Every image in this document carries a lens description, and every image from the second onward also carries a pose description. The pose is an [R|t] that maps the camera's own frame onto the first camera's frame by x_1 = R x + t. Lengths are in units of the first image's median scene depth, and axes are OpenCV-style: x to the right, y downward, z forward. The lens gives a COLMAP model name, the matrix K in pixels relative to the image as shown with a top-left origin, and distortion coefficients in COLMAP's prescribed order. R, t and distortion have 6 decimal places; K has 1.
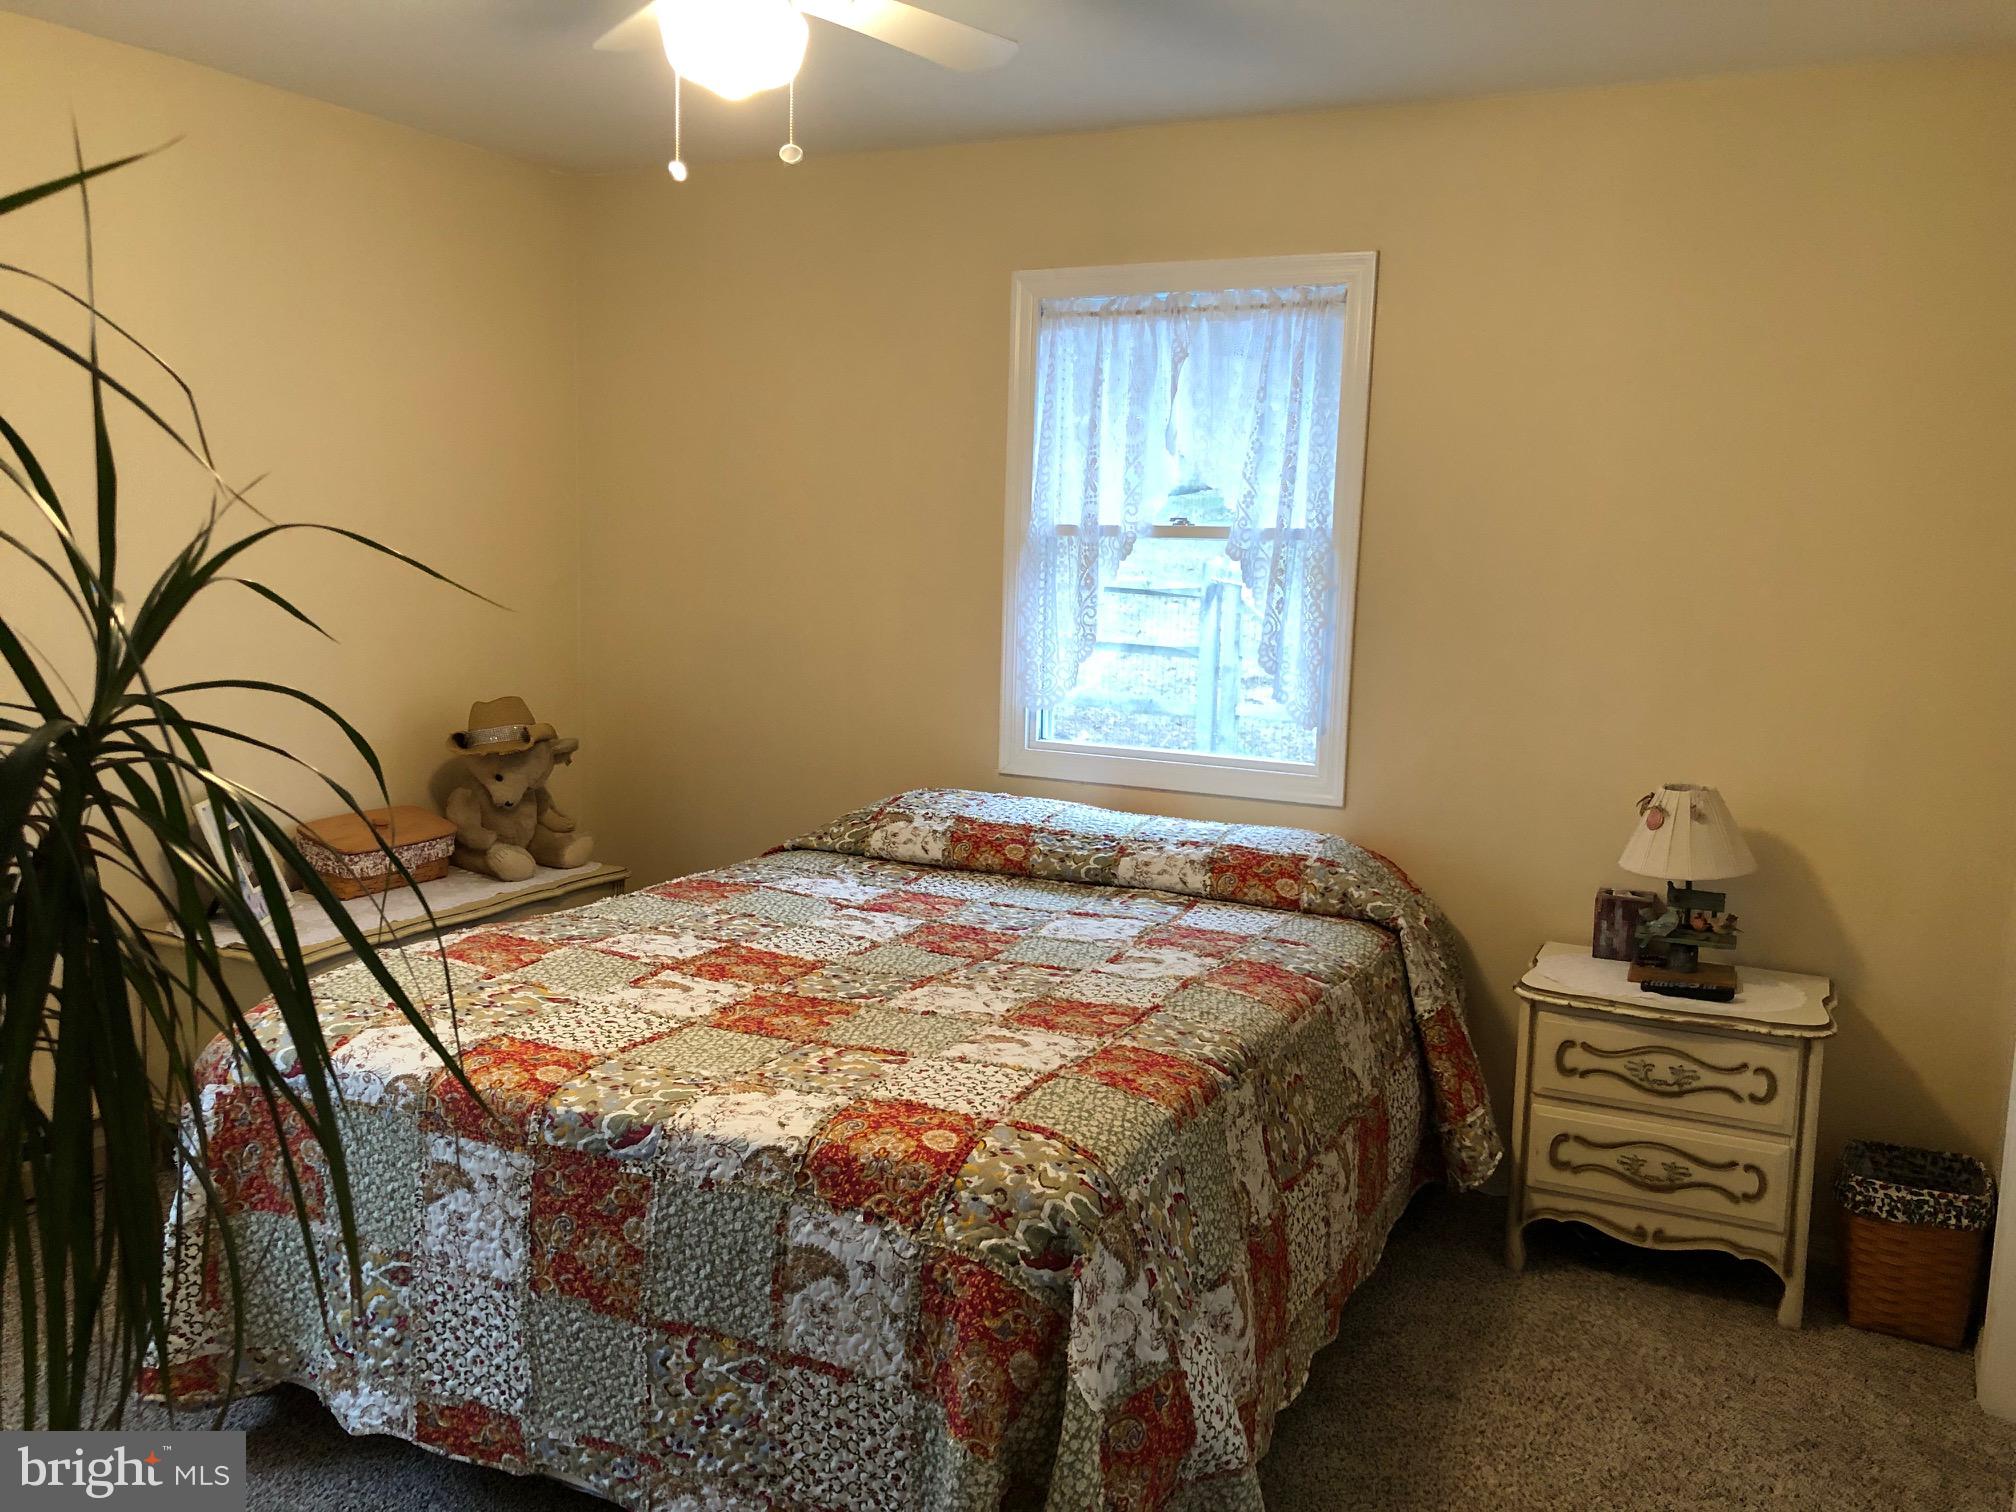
lens RADIAL K [[1667.7, 0, 1013.0], [0, 1667.7, 751.5], [0, 0, 1]] dist [0.070384, -0.037729]
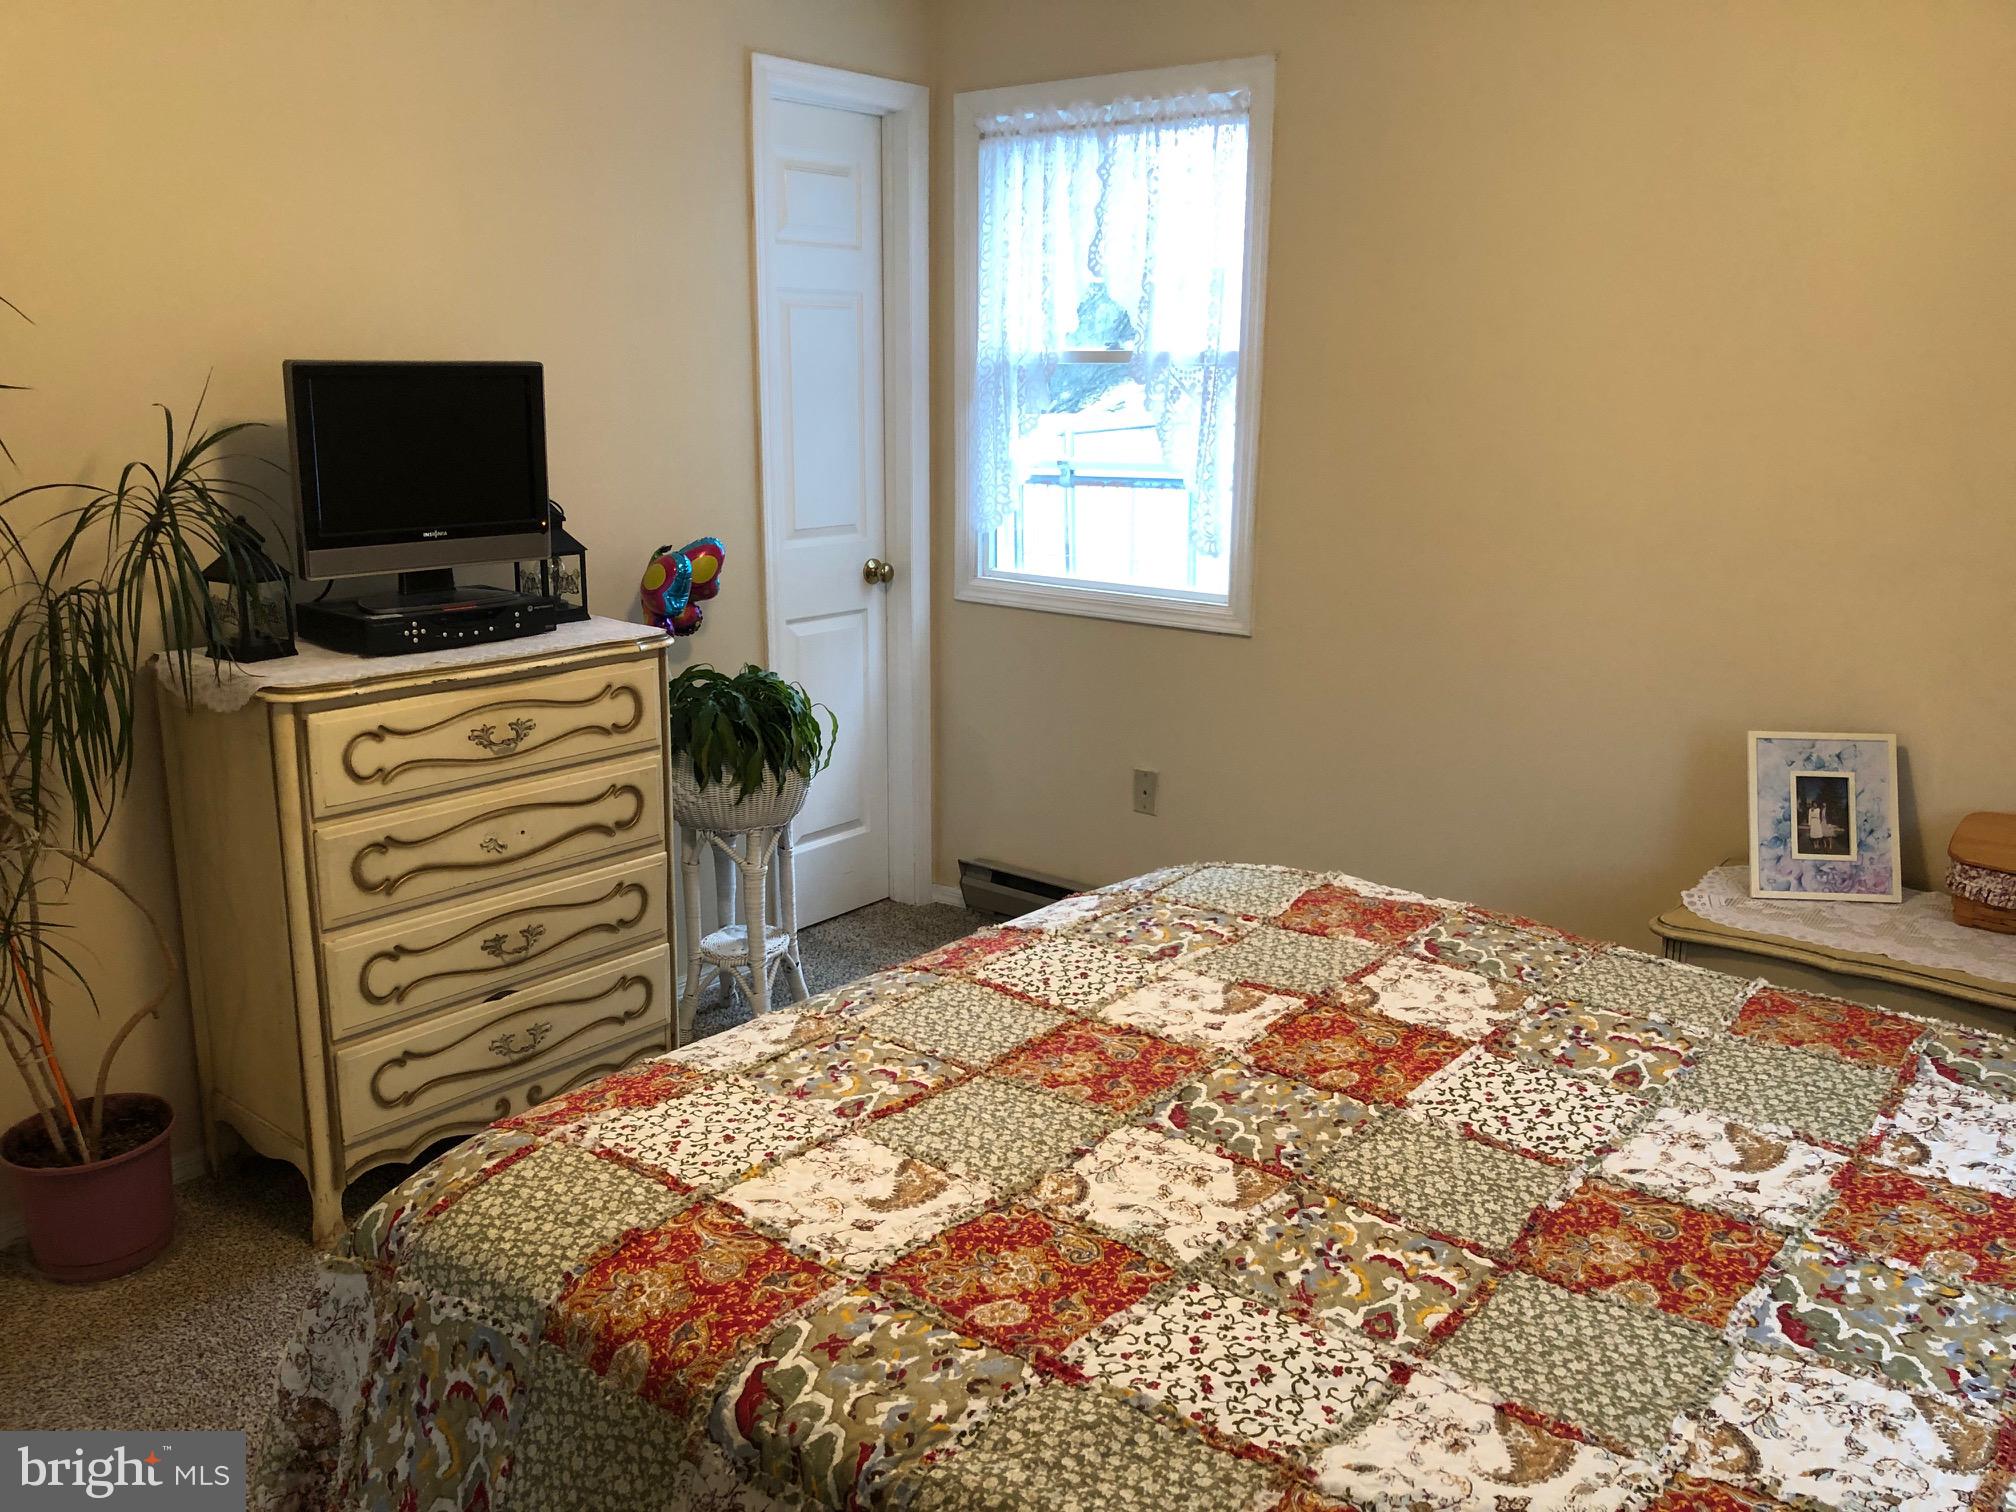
lens RADIAL K [[1667.7, 0, 1017.5], [0, 1667.7, 757.8], [0, 0, 1]] dist [0.070384, -0.037729]
pose [[-0.214038, 0.199853, -0.956162, 0.525272], [-0.148283, 0.960856, 0.234027, -0.128803], [0.965505, 0.191873, -0.176025, 1.064462]]
